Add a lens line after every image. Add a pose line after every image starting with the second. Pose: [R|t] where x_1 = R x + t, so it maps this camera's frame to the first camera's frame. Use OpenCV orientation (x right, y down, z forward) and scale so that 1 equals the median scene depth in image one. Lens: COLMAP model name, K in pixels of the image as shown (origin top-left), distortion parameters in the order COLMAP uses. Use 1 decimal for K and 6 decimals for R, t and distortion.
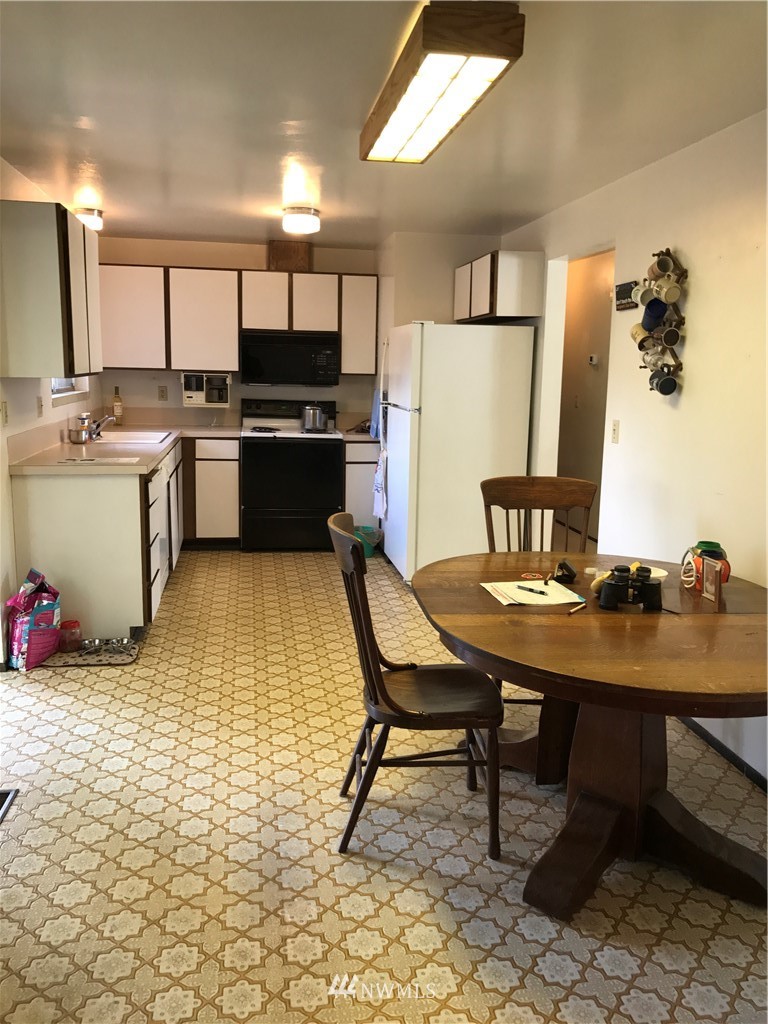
lens RADIAL K [[851.3, 0, 389.2], [0, 851.3, 510.9], [0, 0, 1]] dist [0.034734, -0.057992]
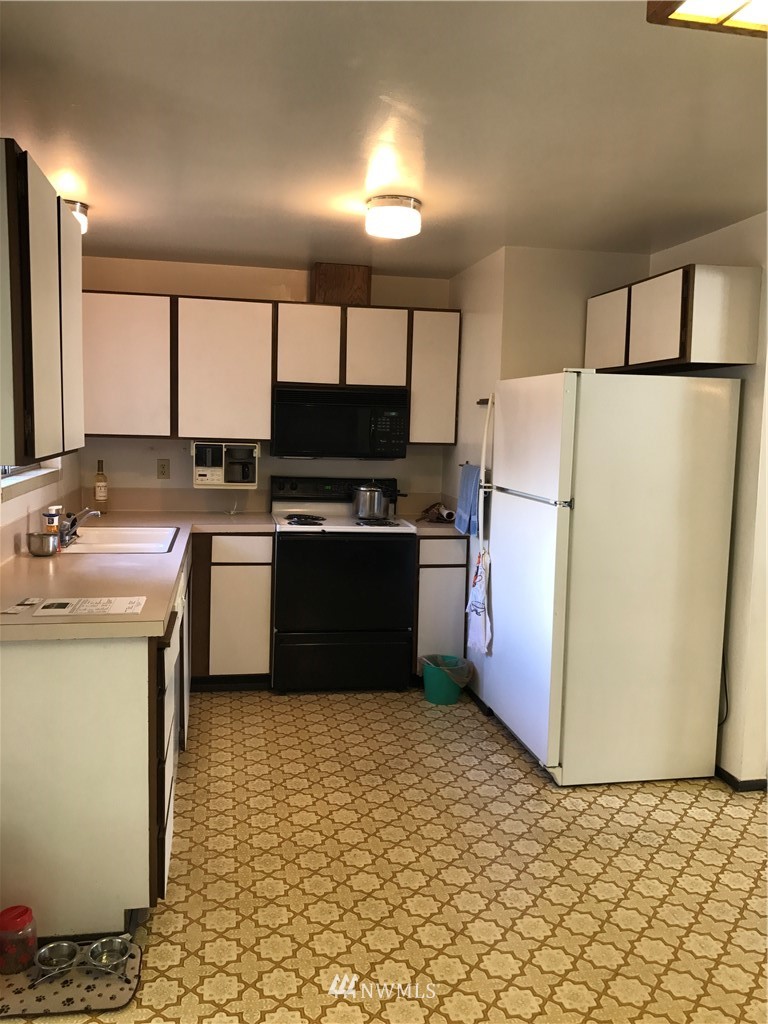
lens RADIAL K [[851.3, 0, 379.6], [0, 851.3, 508.3], [0, 0, 1]] dist [0.034734, -0.057992]
pose [[0.999797, 0.001009, 0.020123, -0.104592], [0.000358, 0.997696, -0.067842, -0.059909], [-0.020145, 0.067836, 0.997493, 0.297974]]
